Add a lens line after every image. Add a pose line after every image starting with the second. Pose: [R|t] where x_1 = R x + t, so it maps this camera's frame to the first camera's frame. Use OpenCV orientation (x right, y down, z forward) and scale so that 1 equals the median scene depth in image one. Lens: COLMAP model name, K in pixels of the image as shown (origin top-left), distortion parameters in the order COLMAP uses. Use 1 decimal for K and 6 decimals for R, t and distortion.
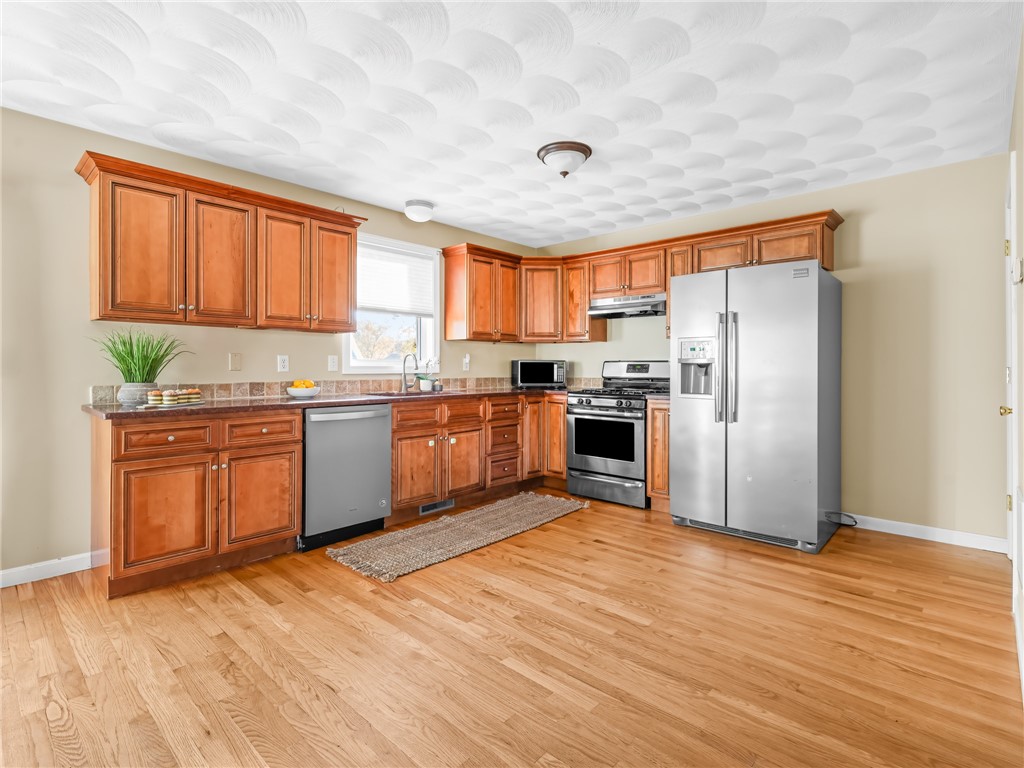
lens RADIAL K [[520.5, 0, 537.7], [0, 520.5, 368.5], [0, 0, 1]] dist [0.000850, 0.000232]
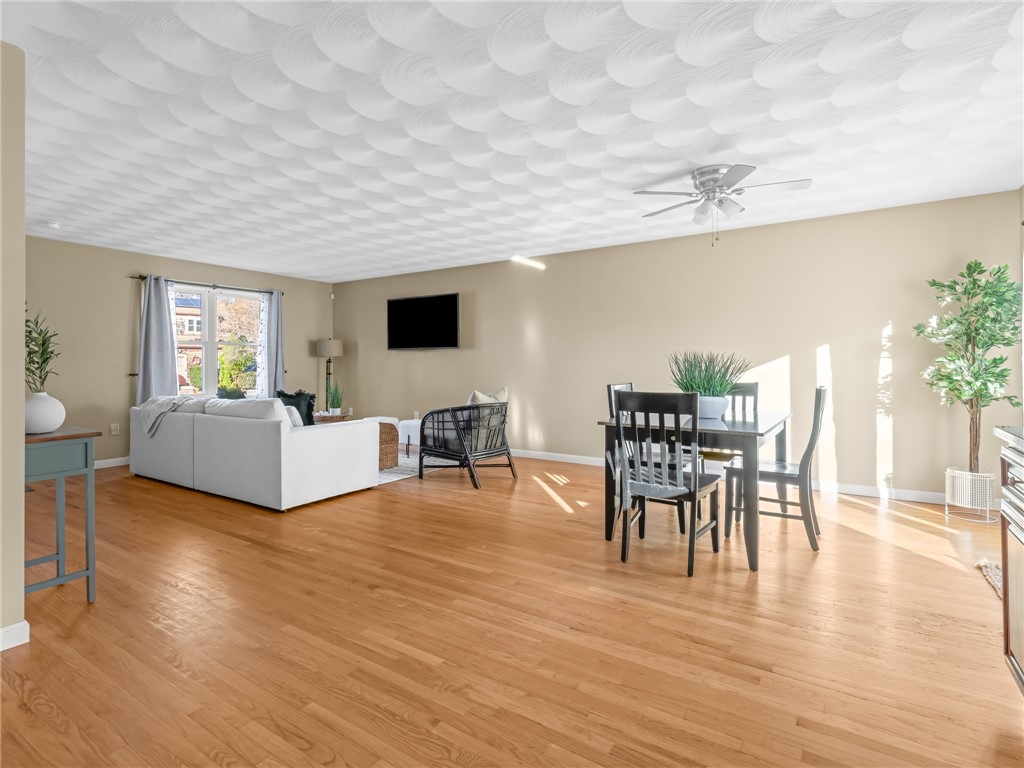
lens RADIAL K [[541.7, 0, 439.4], [0, 541.7, 362.8], [0, 0, 1]] dist [-0.002855, -0.000192]
pose [[-0.998872, 0.001142, -0.047477, -0.007483], [0.001182, 0.999999, -0.000808, -0.001471], [0.047476, -0.000863, -0.998872, 1.096286]]
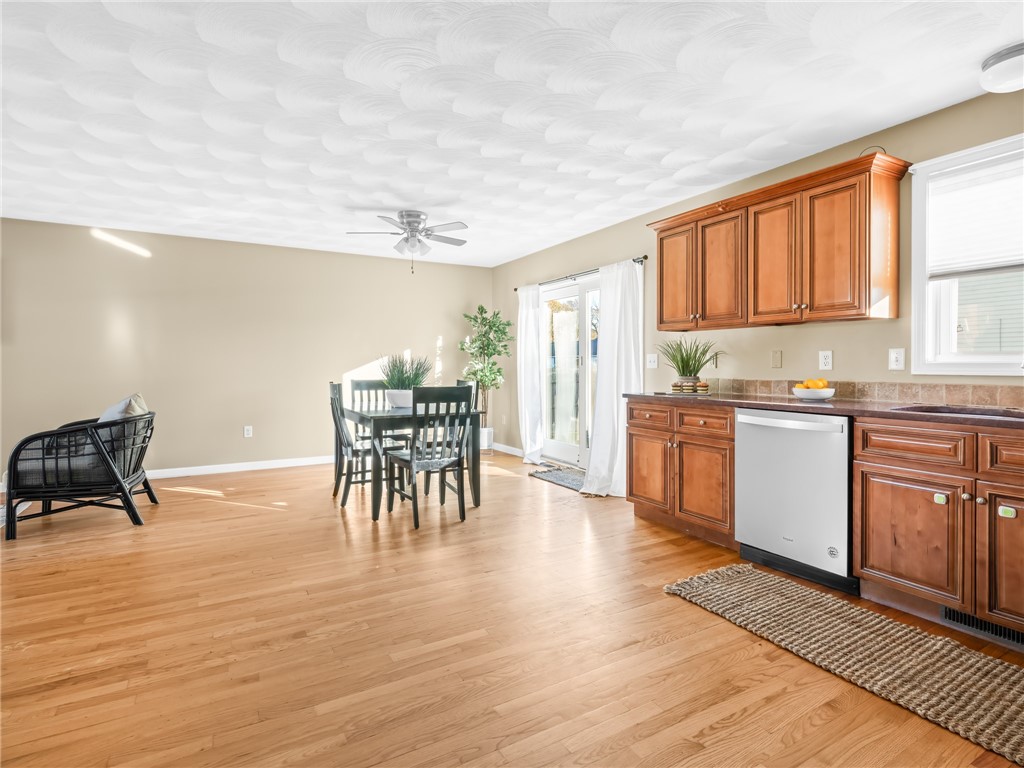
lens RADIAL K [[522.1, 0, 498.0], [0, 522.1, 363.0], [0, 0, 1]] dist [-0.000762, -0.000483]
pose [[-0.356517, -0.004407, -0.934279, 0.509544], [-0.003005, 0.999989, -0.003570, 0.000109], [0.934284, 0.001535, -0.356526, 0.775003]]
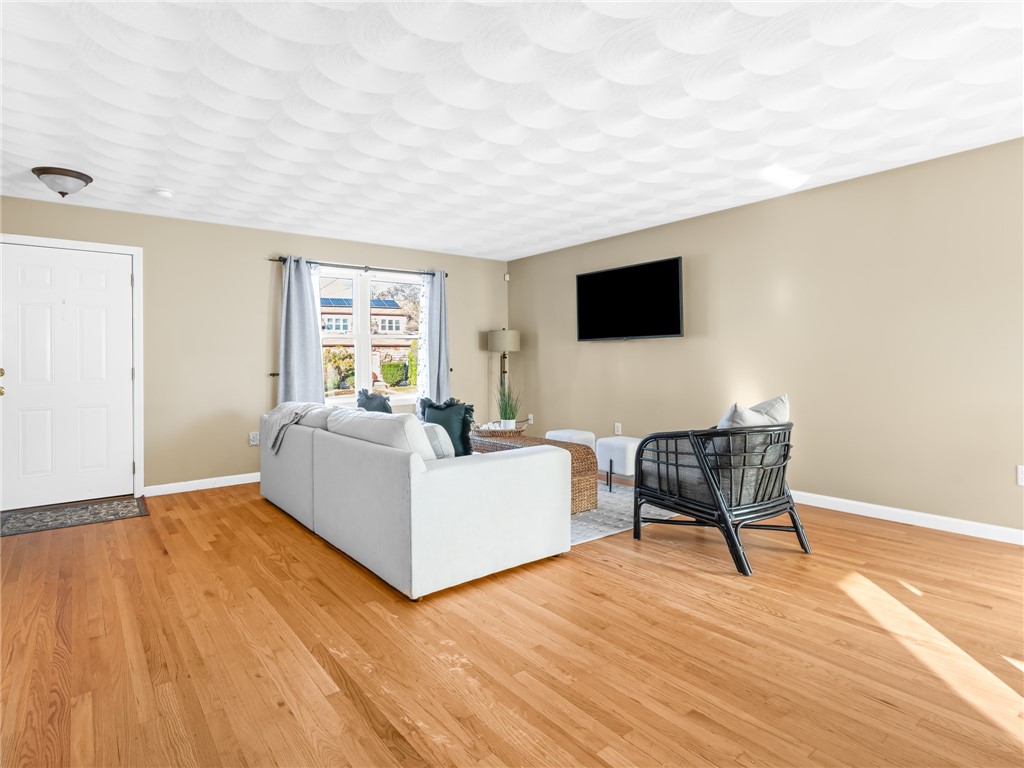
lens RADIAL K [[535.0, 0, 463.5], [0, 535.0, 360.3], [0, 0, 1]] dist [0.001993, -0.001281]
pose [[-0.969456, 0.009882, 0.245066, 0.032931], [0.010284, 0.999947, 0.000363, -0.000274], [-0.245049, 0.002872, -0.969506, 0.617642]]
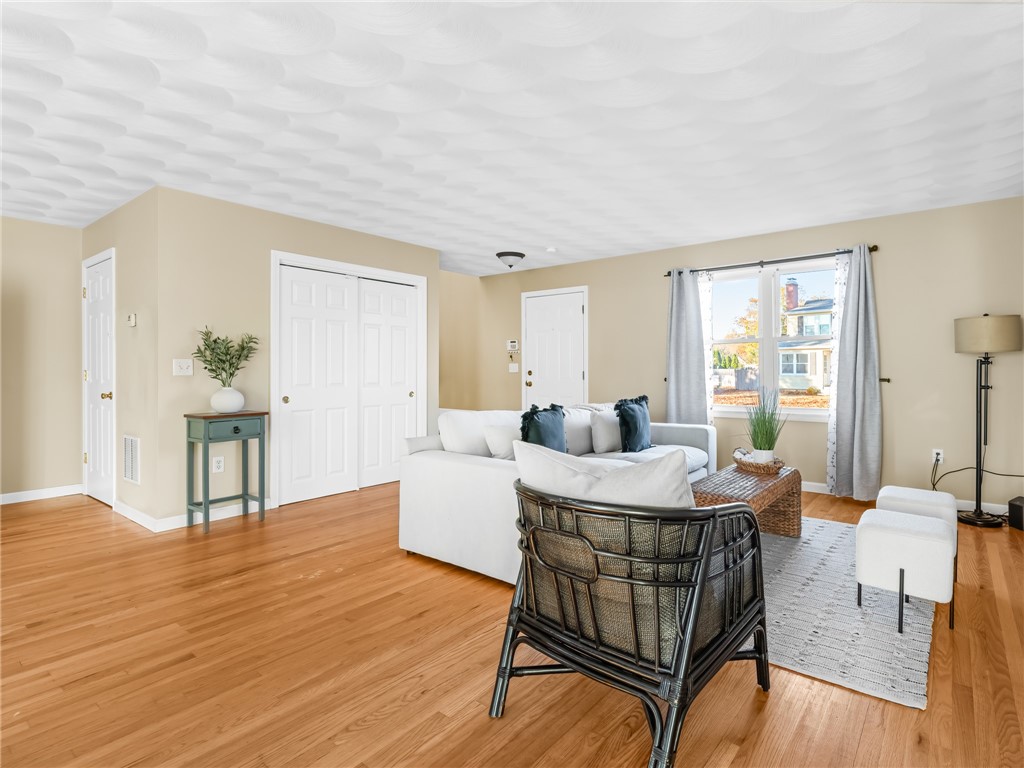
lens RADIAL K [[523.7, 0, 582.8], [0, 523.7, 372.8], [0, 0, 1]] dist [-0.000362, -0.000862]
pose [[-0.083281, -0.009682, 0.996479, -0.622764], [0.004691, 0.999938, 0.010107, -0.002650], [-0.996515, 0.005517, -0.083230, -0.234390]]
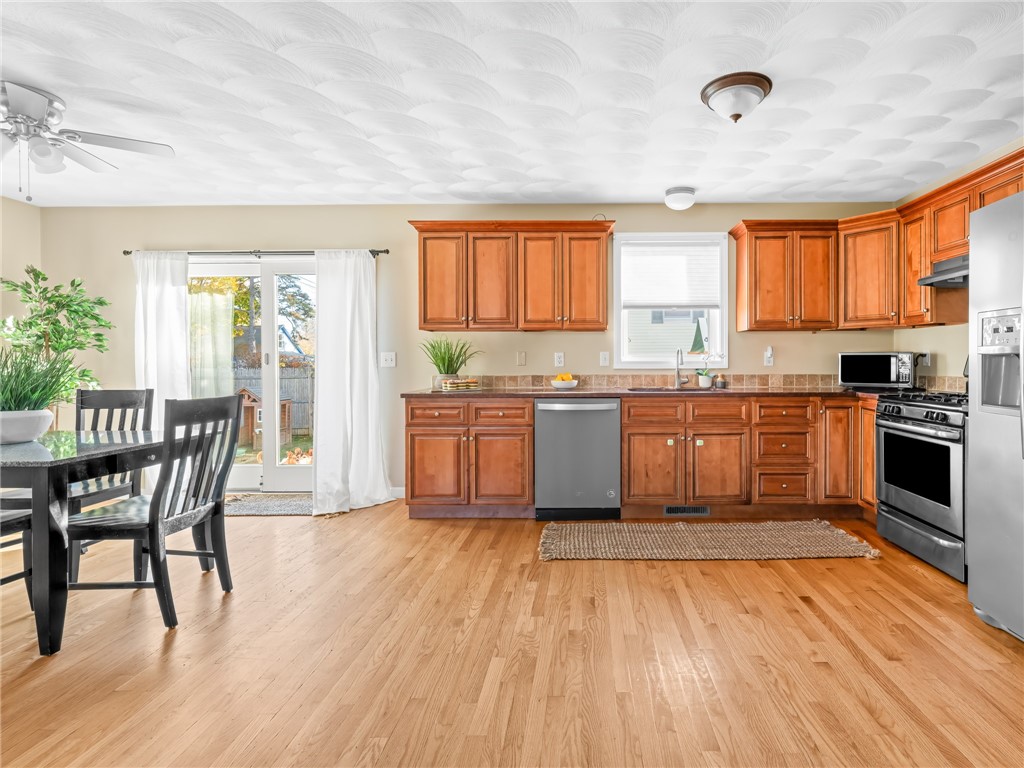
lens RADIAL K [[529.2, 0, 565.9], [0, 529.2, 361.5], [0, 0, 1]] dist [-0.002917, -0.000835]
pose [[0.651621, -0.003738, -0.758535, 0.414765], [0.001825, 0.999993, -0.003360, -0.000671], [0.758542, 0.000806, 0.651623, 0.231585]]
